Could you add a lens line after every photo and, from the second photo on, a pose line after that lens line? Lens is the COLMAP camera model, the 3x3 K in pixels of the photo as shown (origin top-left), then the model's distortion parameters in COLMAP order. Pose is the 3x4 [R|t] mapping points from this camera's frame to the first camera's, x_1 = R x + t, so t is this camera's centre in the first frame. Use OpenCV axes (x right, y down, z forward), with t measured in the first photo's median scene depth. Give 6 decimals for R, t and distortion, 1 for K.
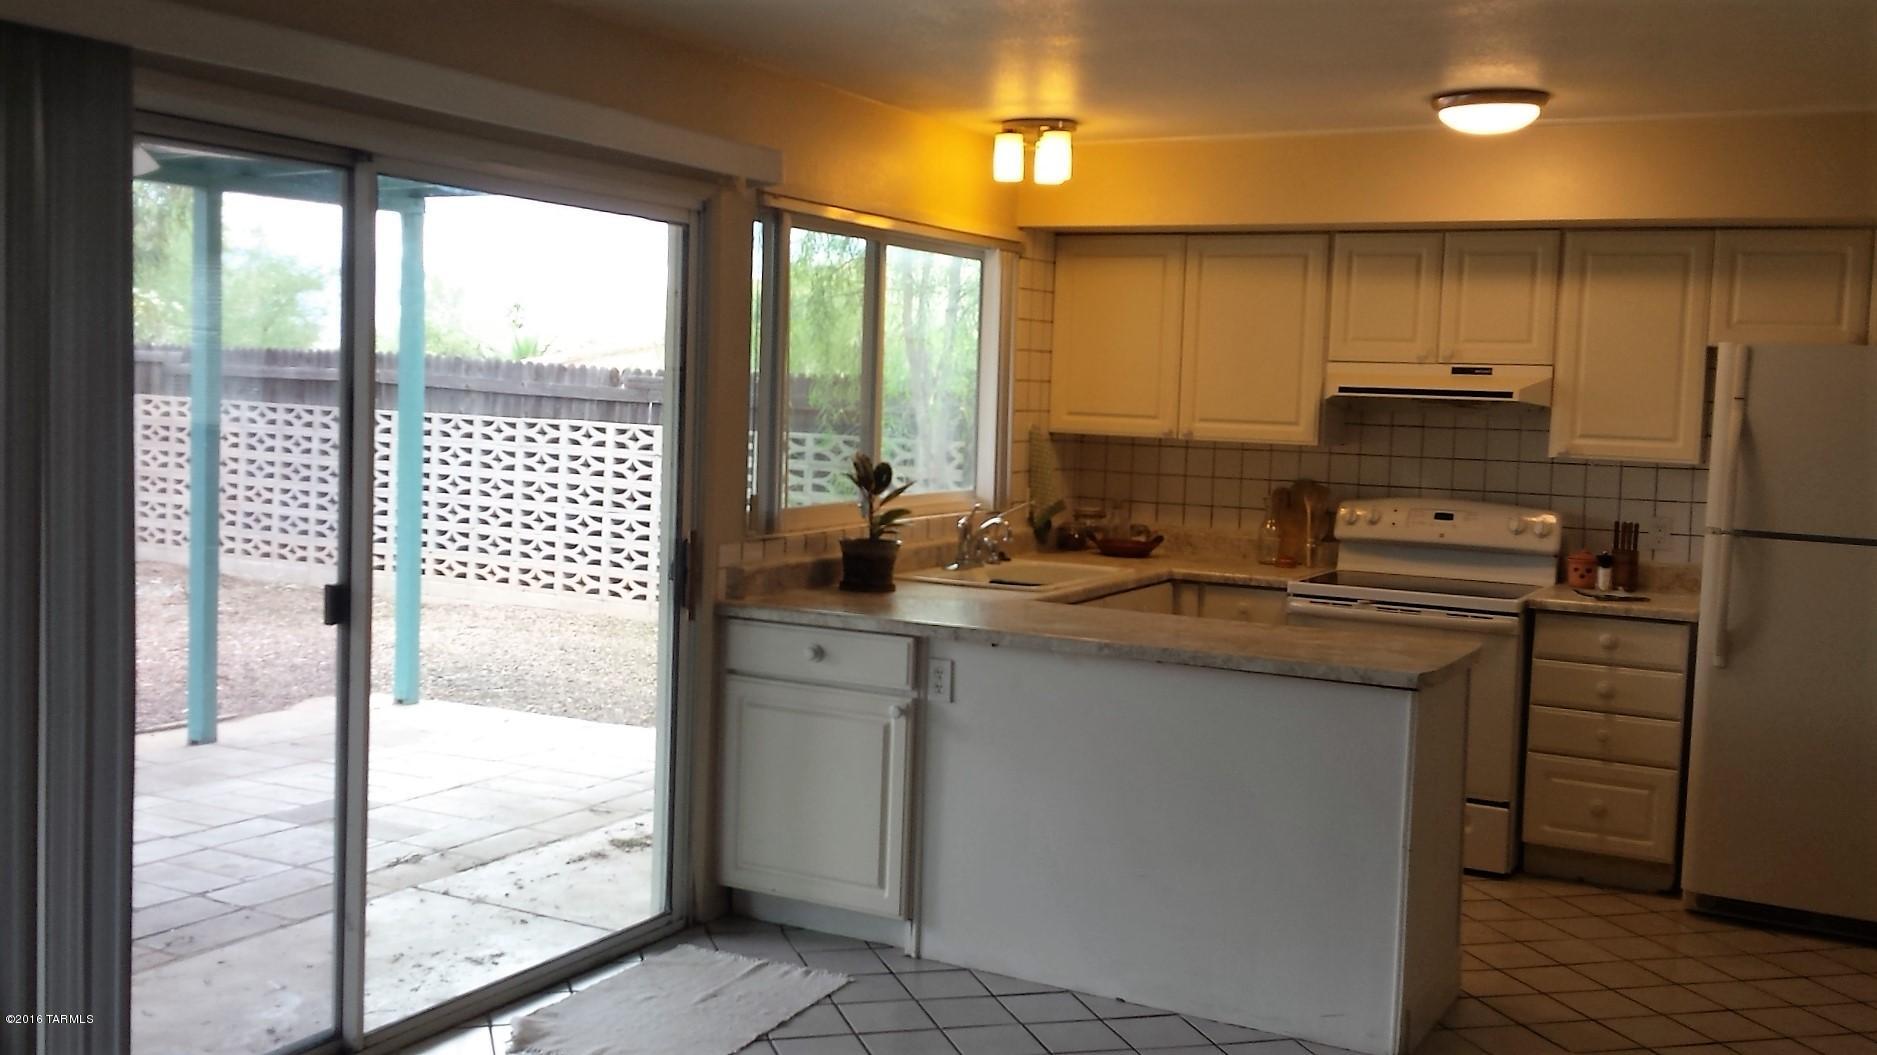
lens RADIAL K [[1825.6, 0, 930.5], [0, 1825.6, 530.4], [0, 0, 1]] dist [0.038230, 0.000000]
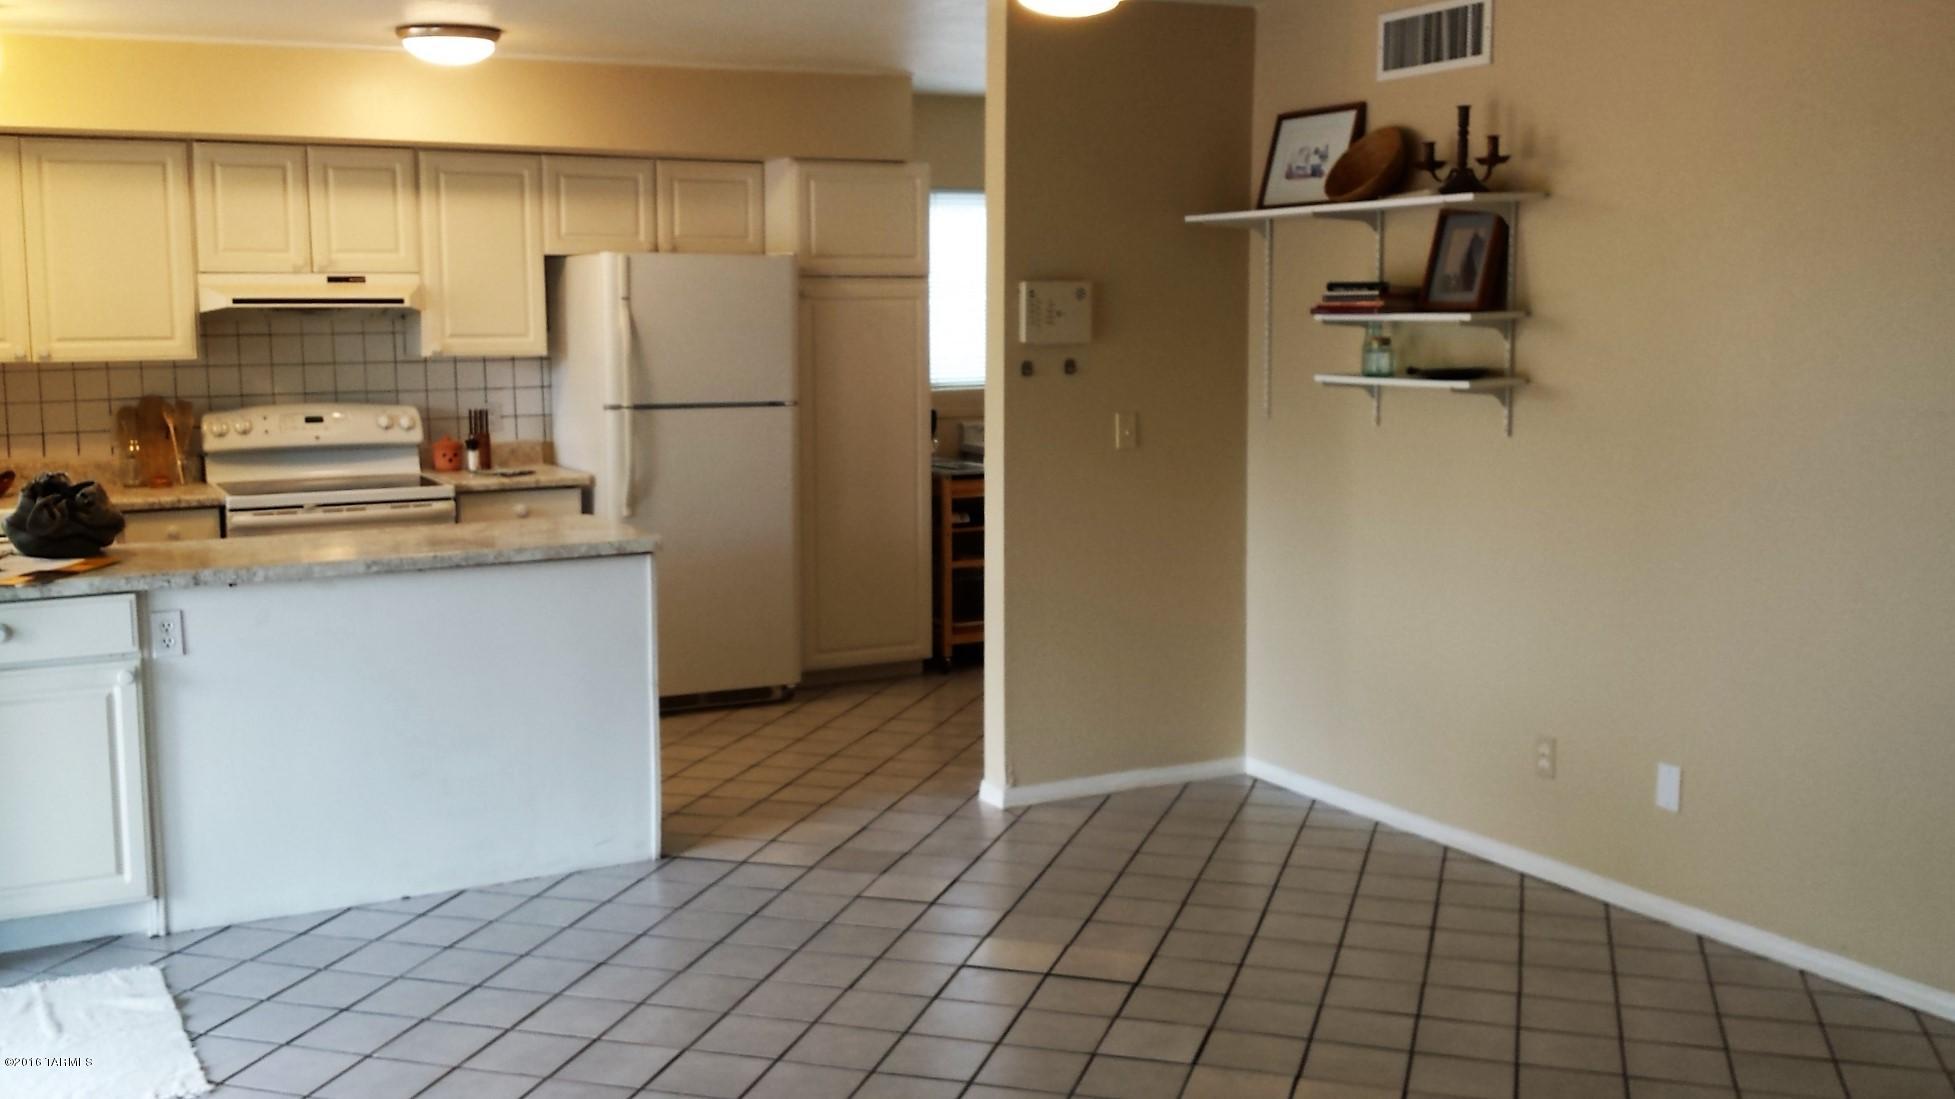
lens RADIAL K [[1901.5, 0, 928.1], [0, 1901.5, 554.1], [0, 0, 1]] dist [0.038230, 0.000000]
pose [[0.540799, -0.149829, 0.827700, -0.475956], [0.092867, 0.988628, 0.118282, -0.030223], [-0.836010, 0.012900, 0.548563, 0.116544]]
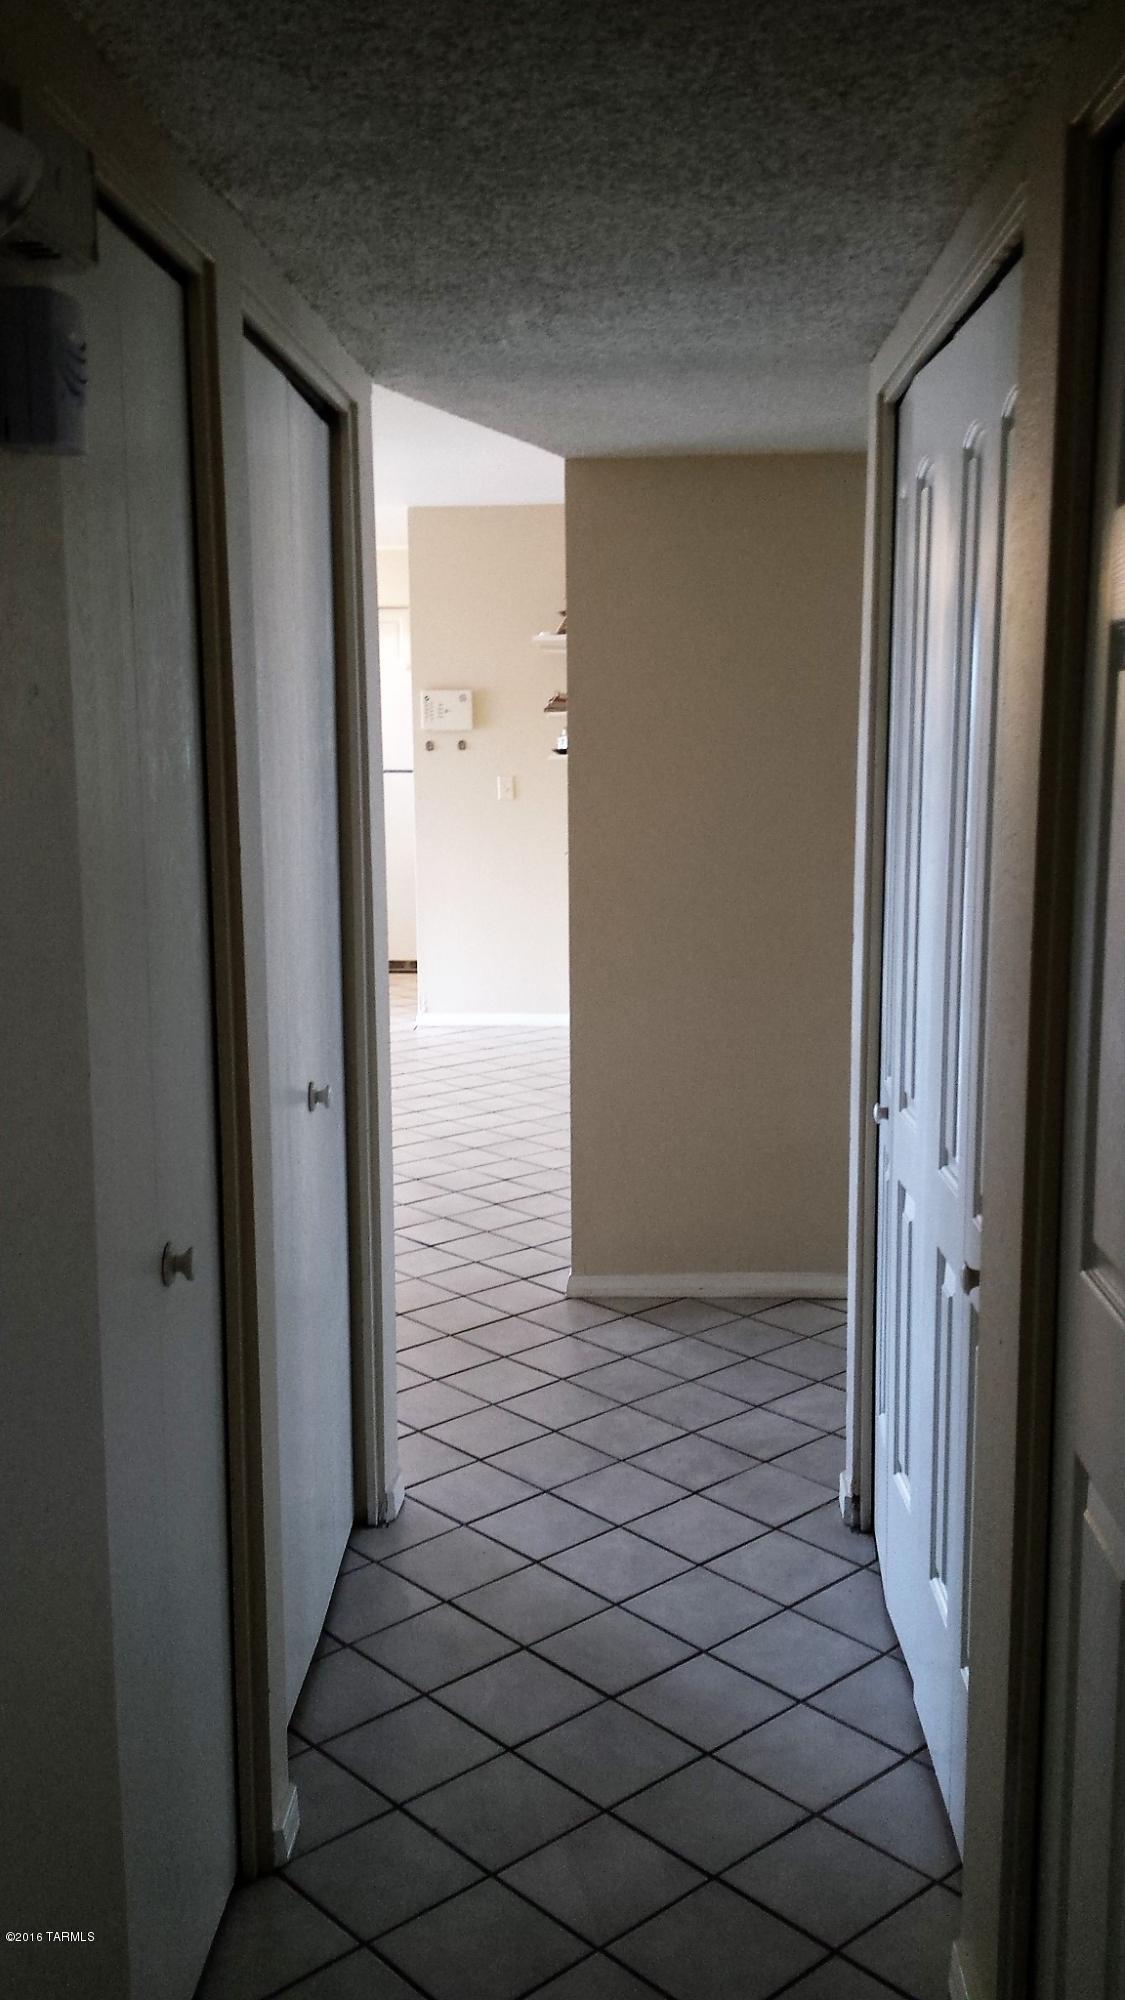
lens RADIAL K [[1945.3, 0, 563.5], [0, 1945.3, 999.5], [0, 0, 1]] dist [0.038230, 0.000000]
pose [[0.889793, -0.106285, 0.443815, -0.253723], [0.066865, 0.992369, 0.103598, 0.042799], [-0.451439, -0.062505, 0.890110, -0.841822]]
